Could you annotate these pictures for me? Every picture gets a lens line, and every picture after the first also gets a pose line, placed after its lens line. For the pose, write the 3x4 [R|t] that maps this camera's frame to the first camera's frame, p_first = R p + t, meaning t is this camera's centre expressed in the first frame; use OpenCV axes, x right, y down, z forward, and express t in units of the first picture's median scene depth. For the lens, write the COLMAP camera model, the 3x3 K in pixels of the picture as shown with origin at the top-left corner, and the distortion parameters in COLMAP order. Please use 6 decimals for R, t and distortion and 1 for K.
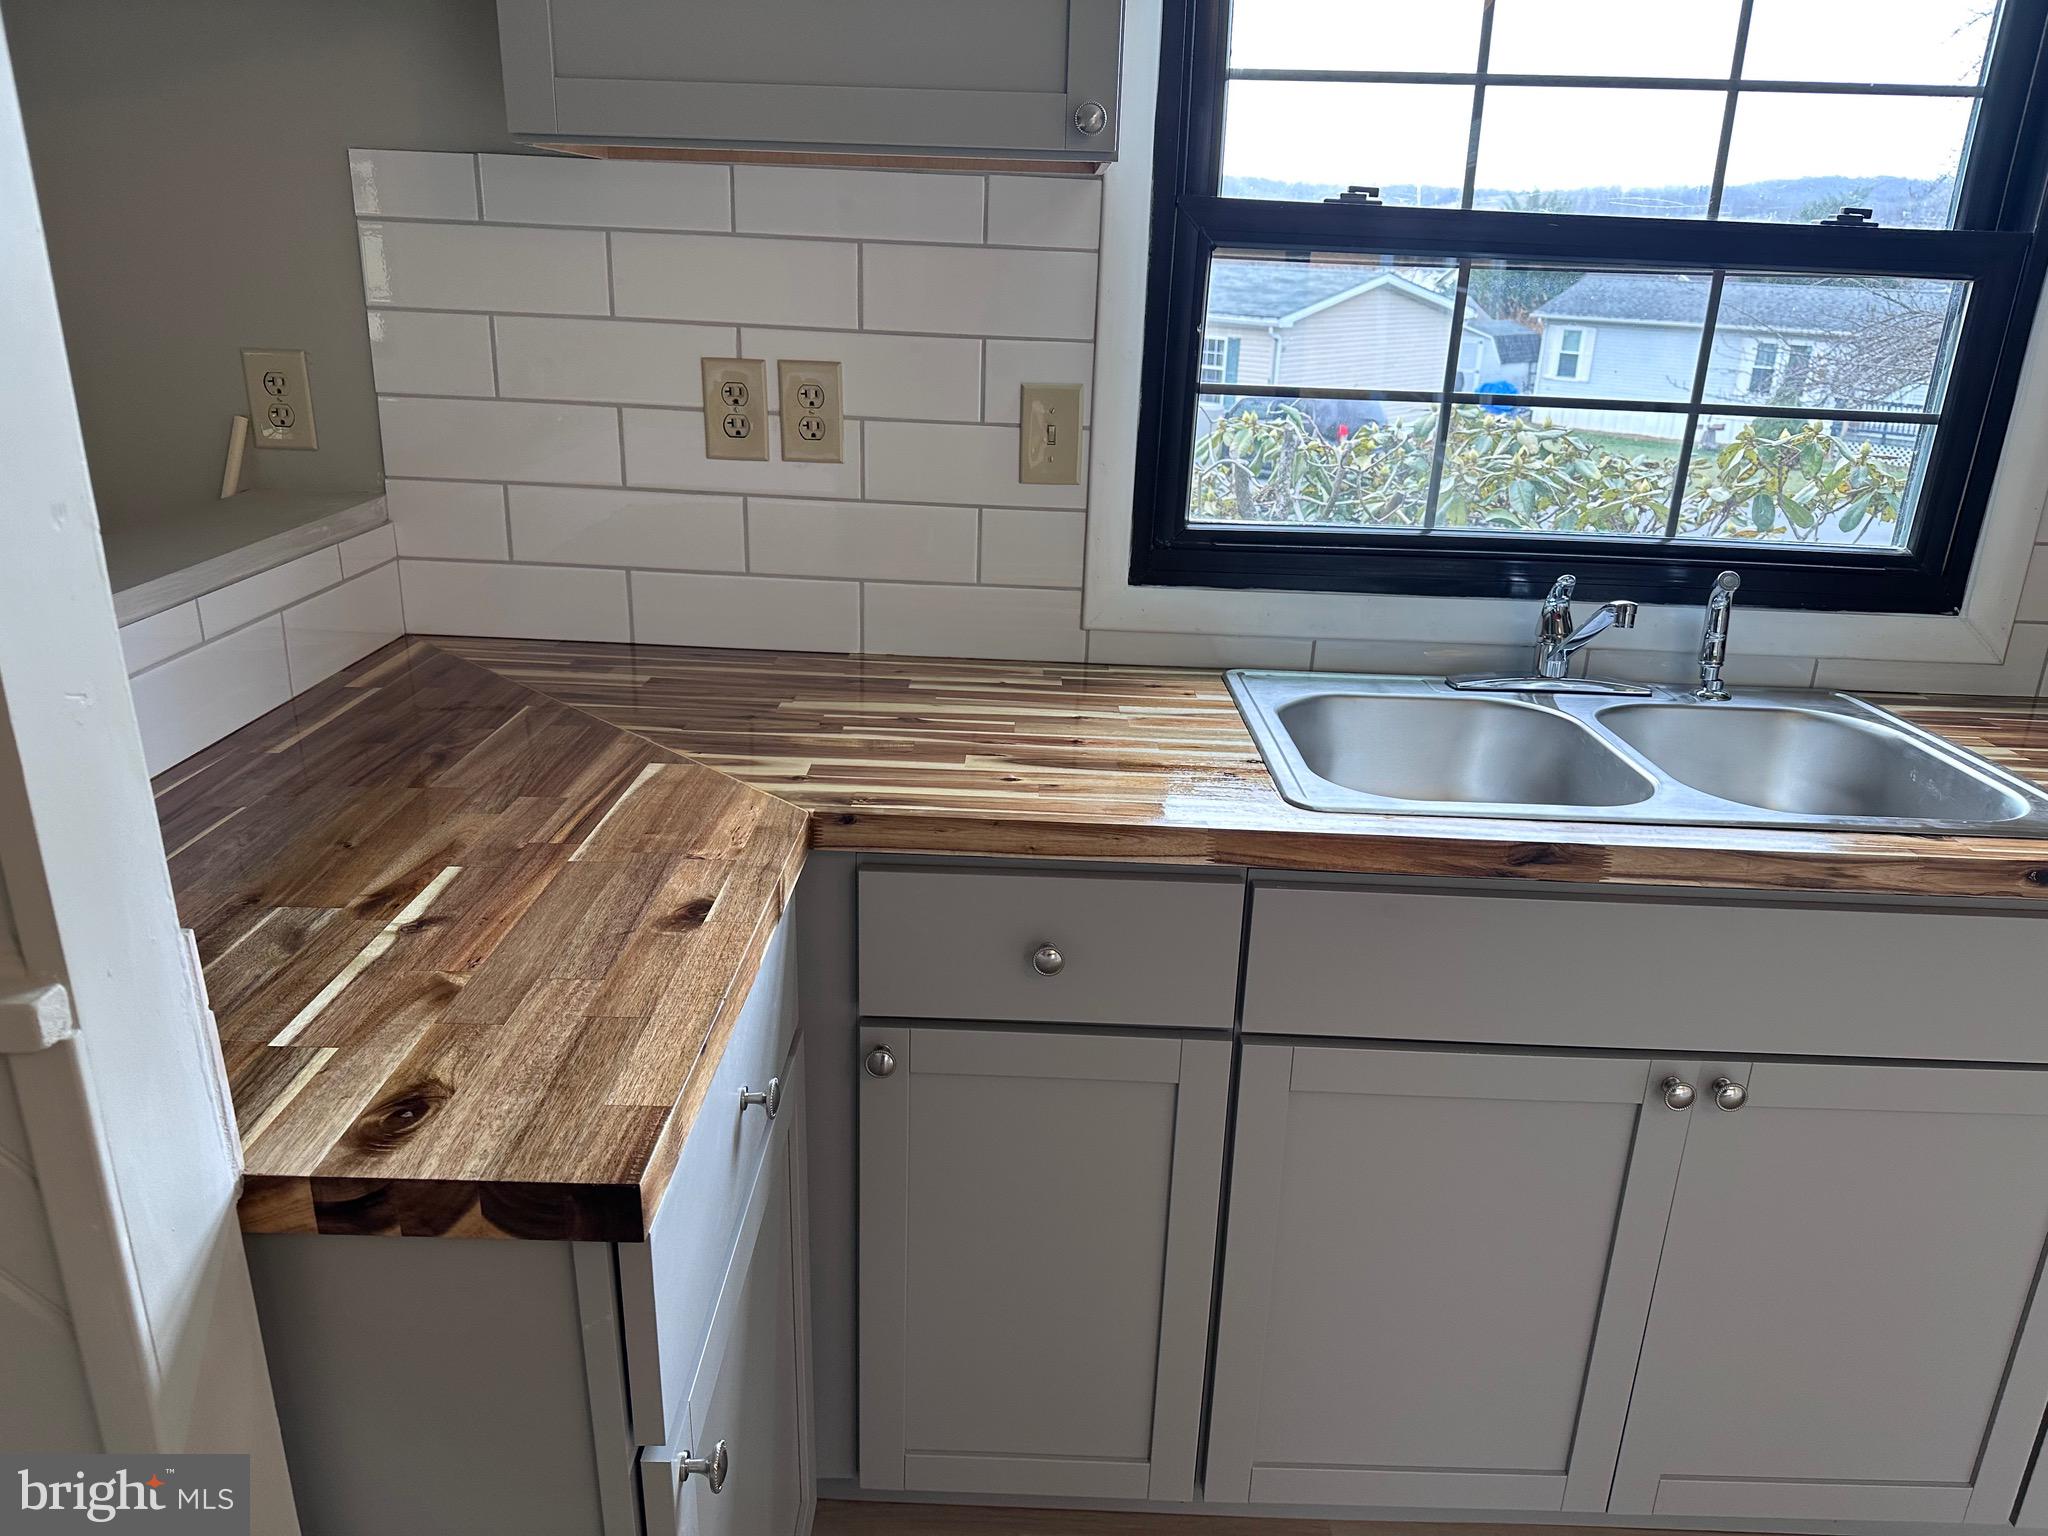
lens RADIAL K [[1419.1, 0, 1040.1], [0, 1419.1, 765.3], [0, 0, 1]] dist [0.152356, -0.250275]
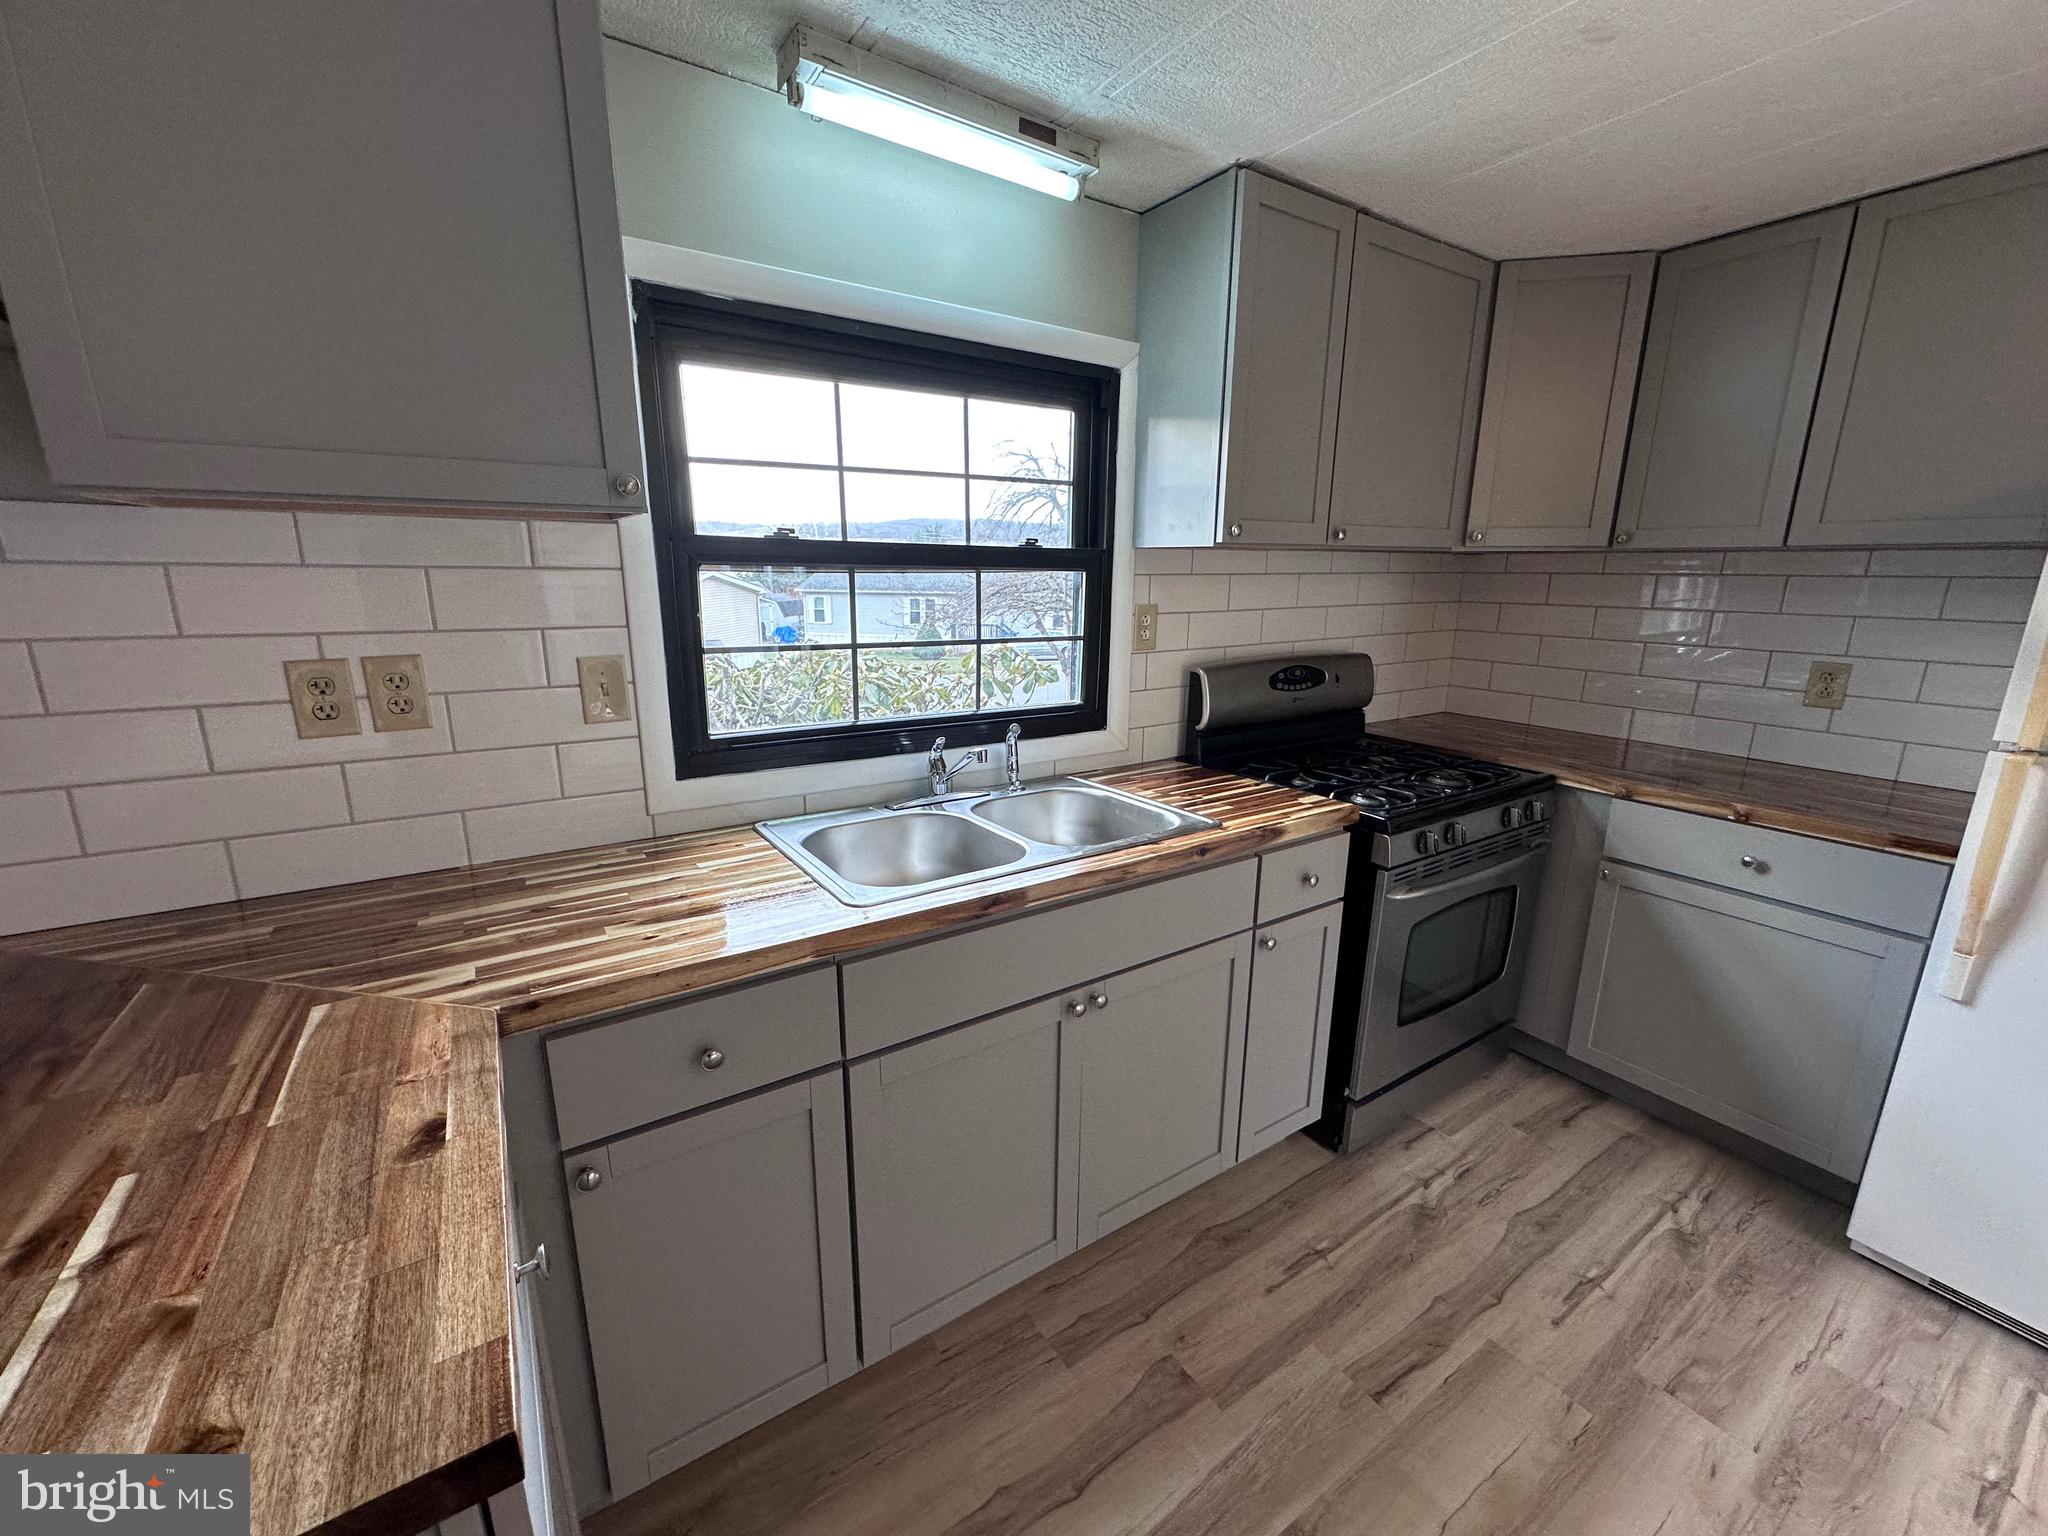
lens RADIAL K [[814.9, 0, 1022.2], [0, 814.9, 764.0], [0, 0, 1]] dist [-0.009885, 0.003878]
pose [[0.832902, -0.155731, 0.531057, -0.098850], [0.203790, 0.978469, -0.032687, -0.048938], [-0.514532, 0.135449, 0.846705, 0.107385]]
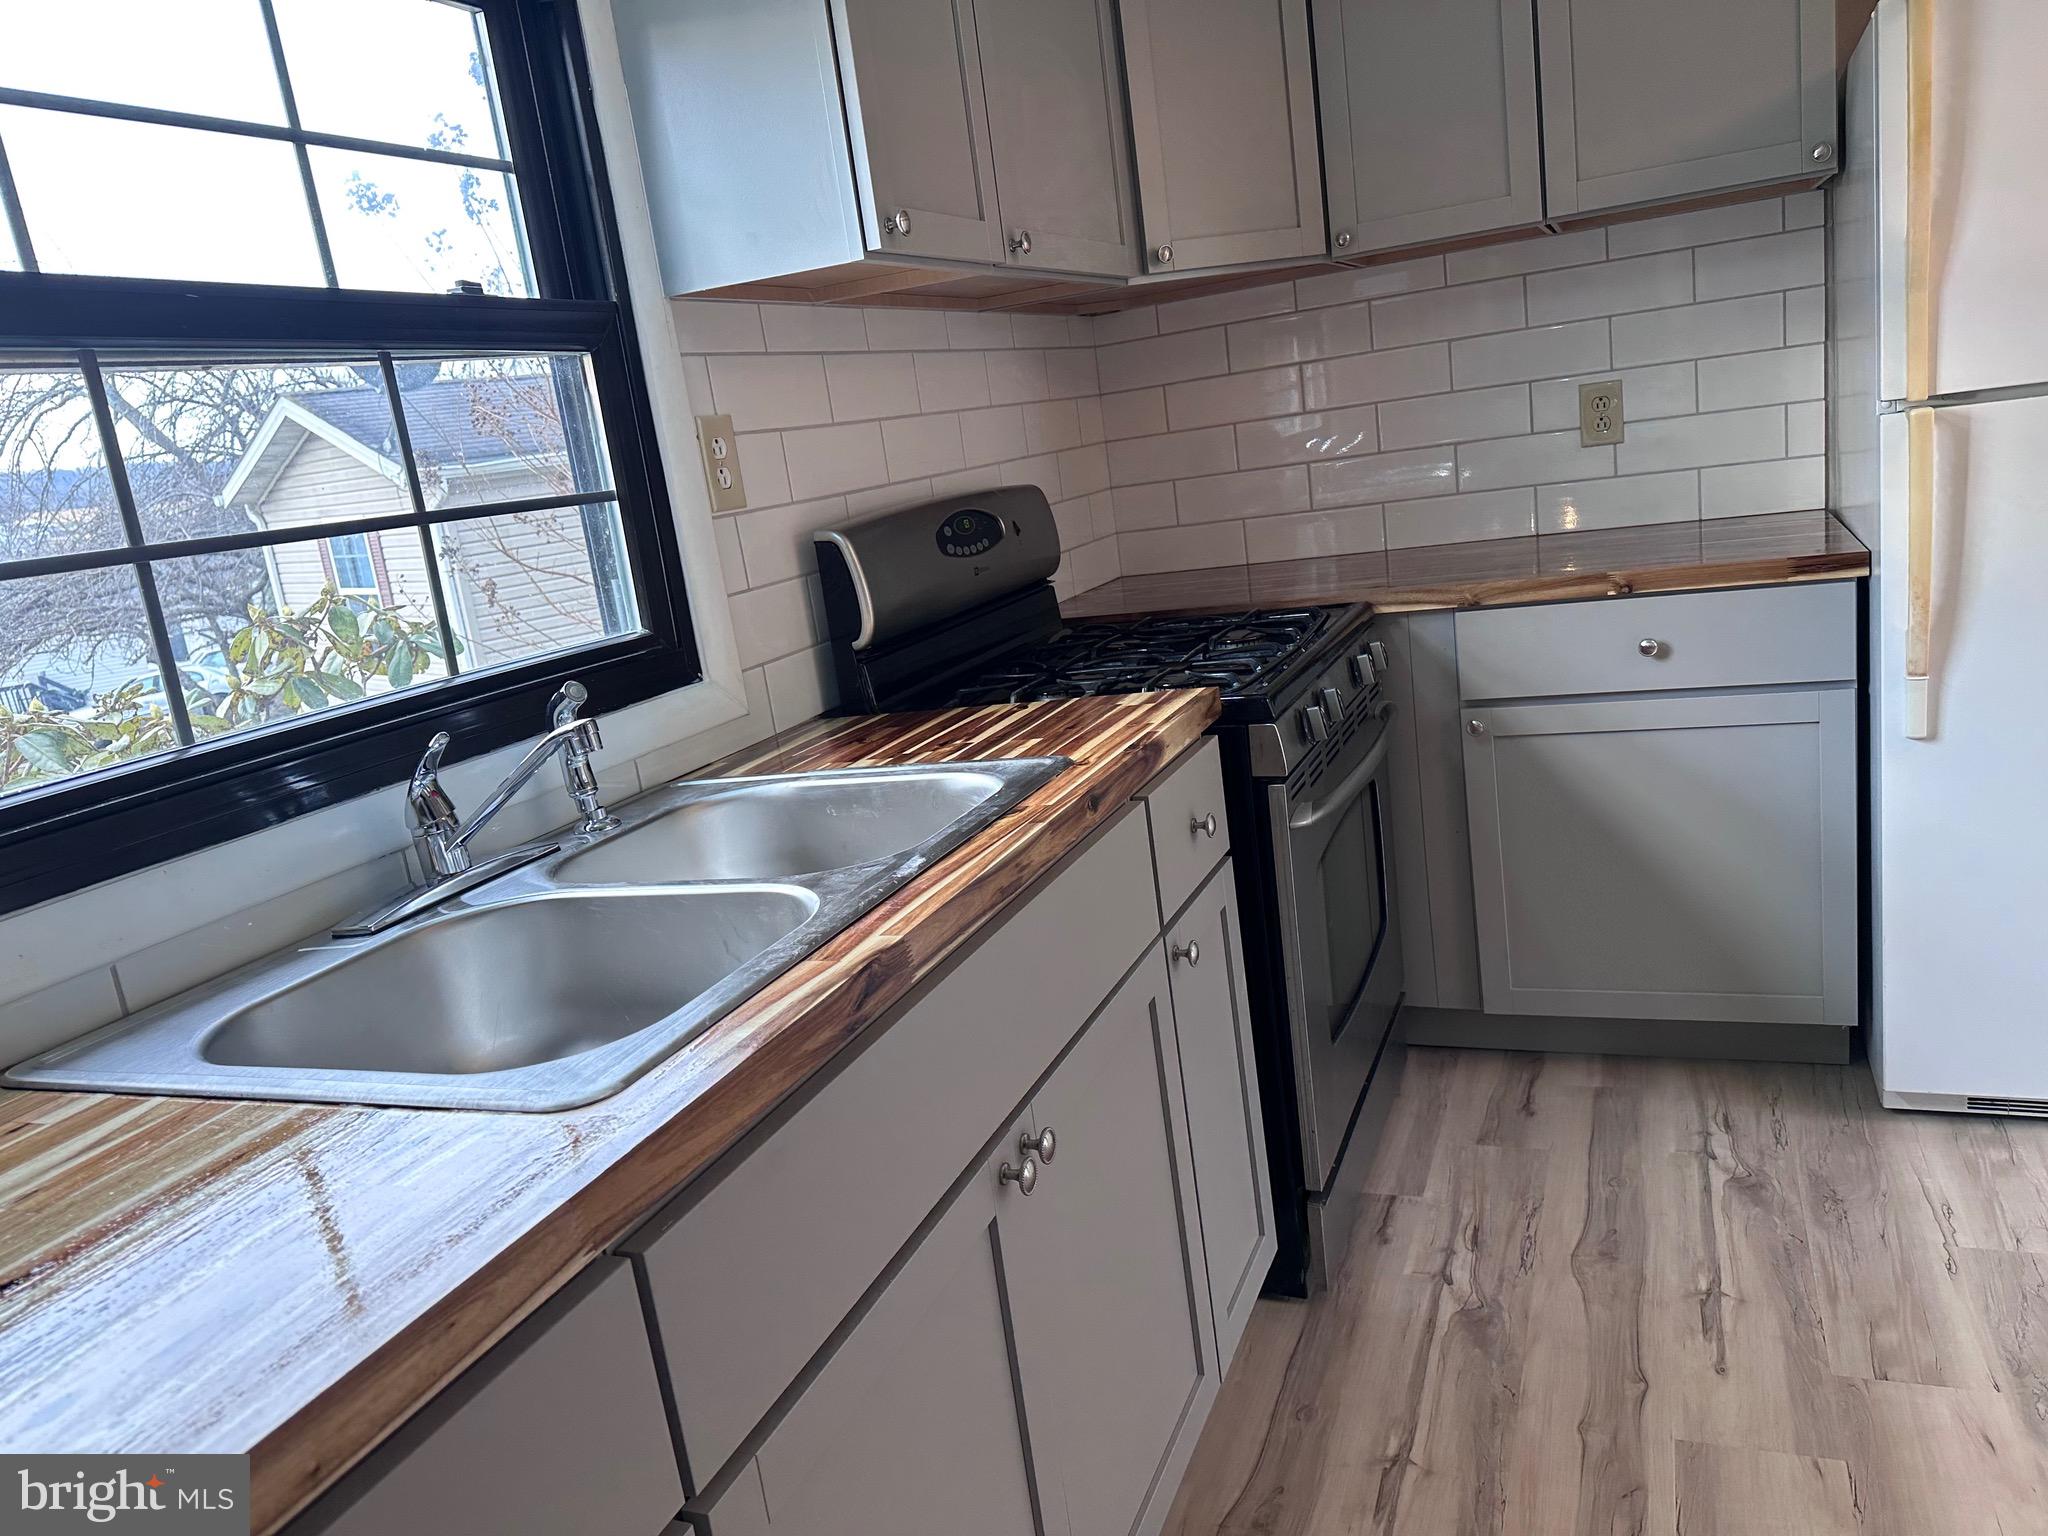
lens RADIAL K [[1432.0, 0, 1024.8], [0, 1432.0, 776.9], [0, 0, 1]] dist [0.085479, -0.127200]
pose [[0.368075, -0.294832, 0.881813, -0.203585], [0.444266, 0.888896, 0.111760, -0.065384], [-0.816791, 0.350624, 0.458165, 0.452565]]
